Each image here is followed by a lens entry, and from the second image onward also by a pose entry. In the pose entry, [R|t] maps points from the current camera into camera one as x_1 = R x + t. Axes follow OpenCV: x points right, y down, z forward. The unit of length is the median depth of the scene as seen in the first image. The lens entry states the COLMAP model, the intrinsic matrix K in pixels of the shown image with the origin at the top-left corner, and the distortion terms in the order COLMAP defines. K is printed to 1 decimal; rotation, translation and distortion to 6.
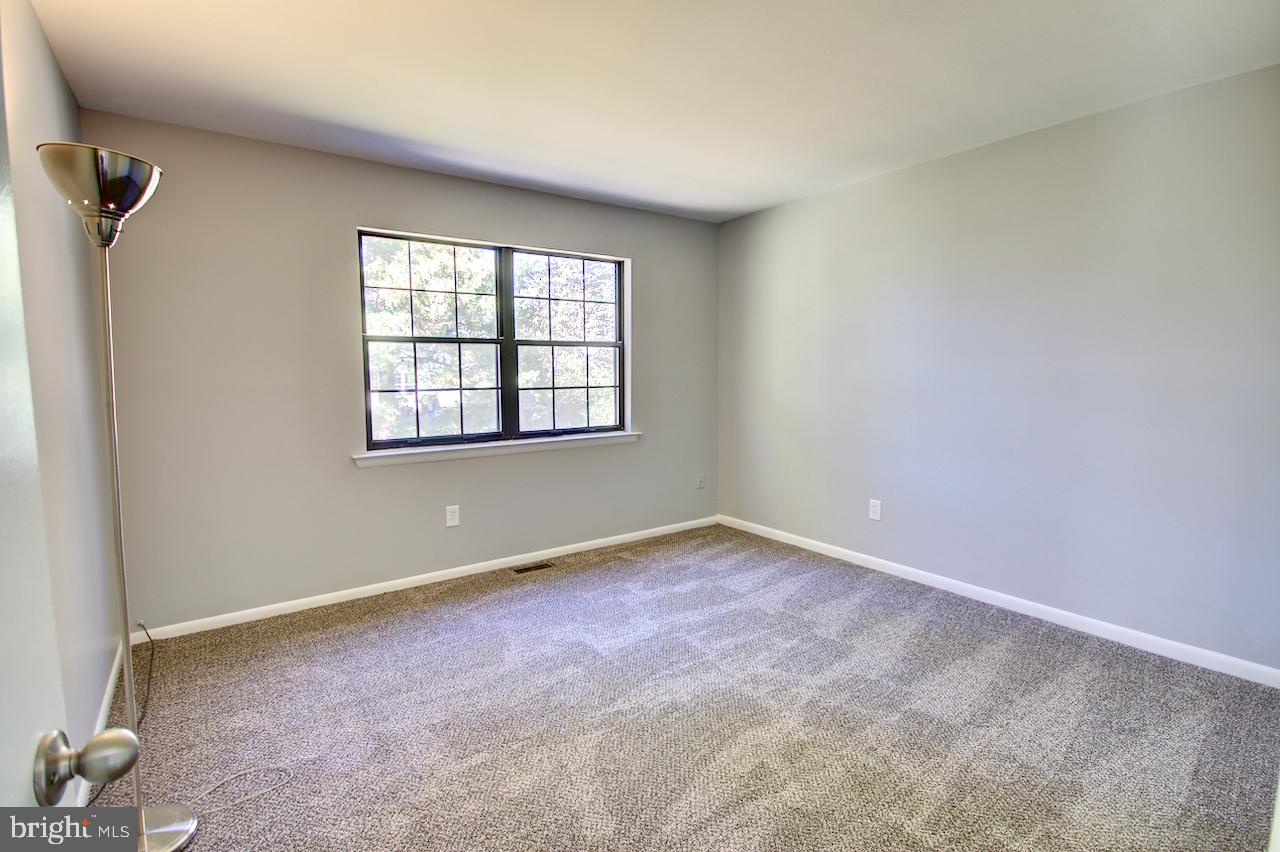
lens RADIAL K [[584.9, 0, 640.0], [0, 584.9, 426.0], [0, 0, 1]] dist [-0.002089, -0.000074]
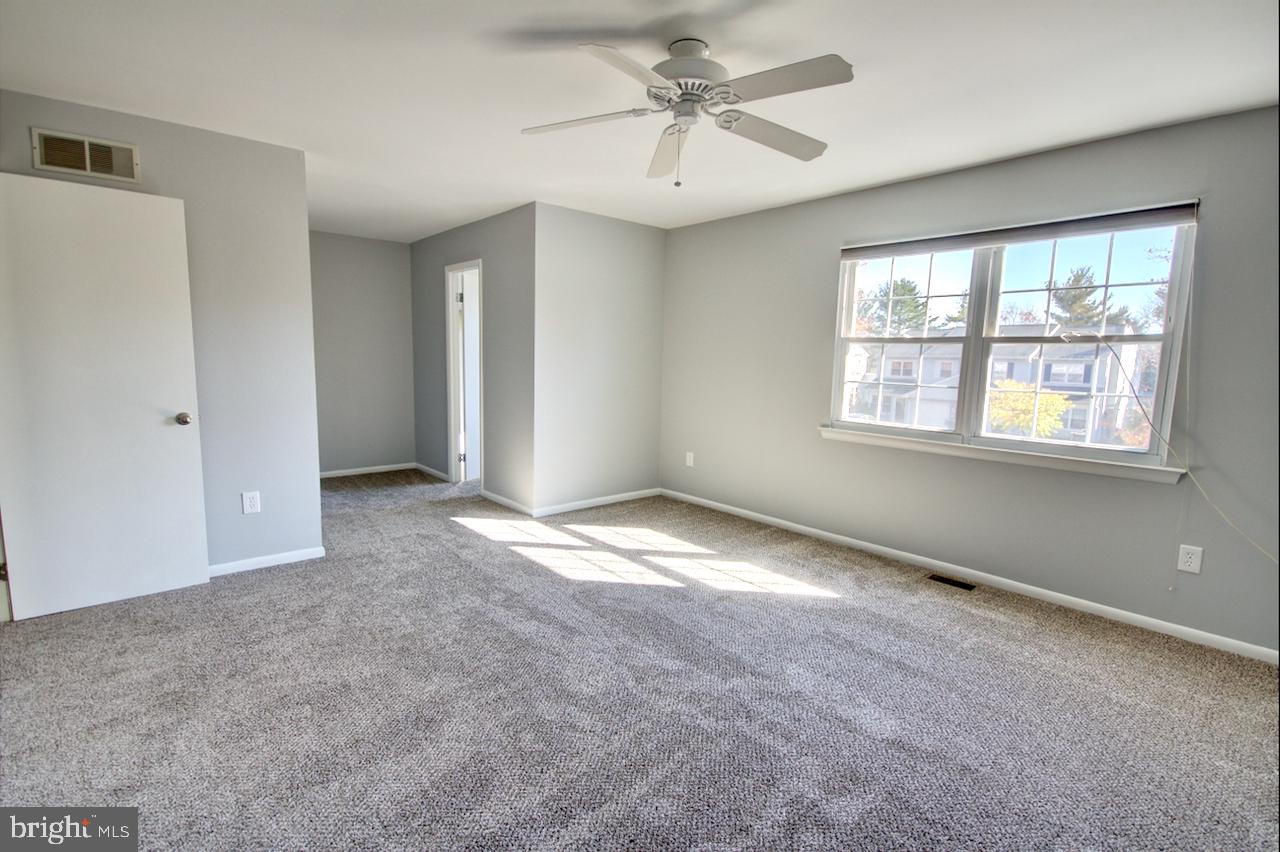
lens RADIAL K [[584.9, 0, 640.0], [0, 584.9, 426.0], [0, 0, 1]] dist [-0.002089, -0.000074]
pose [[0.100915, 0.128187, -0.986602, 0.642562], [-0.106779, 0.987332, 0.117360, -0.057503], [0.989148, 0.093505, 0.113324, 0.375962]]
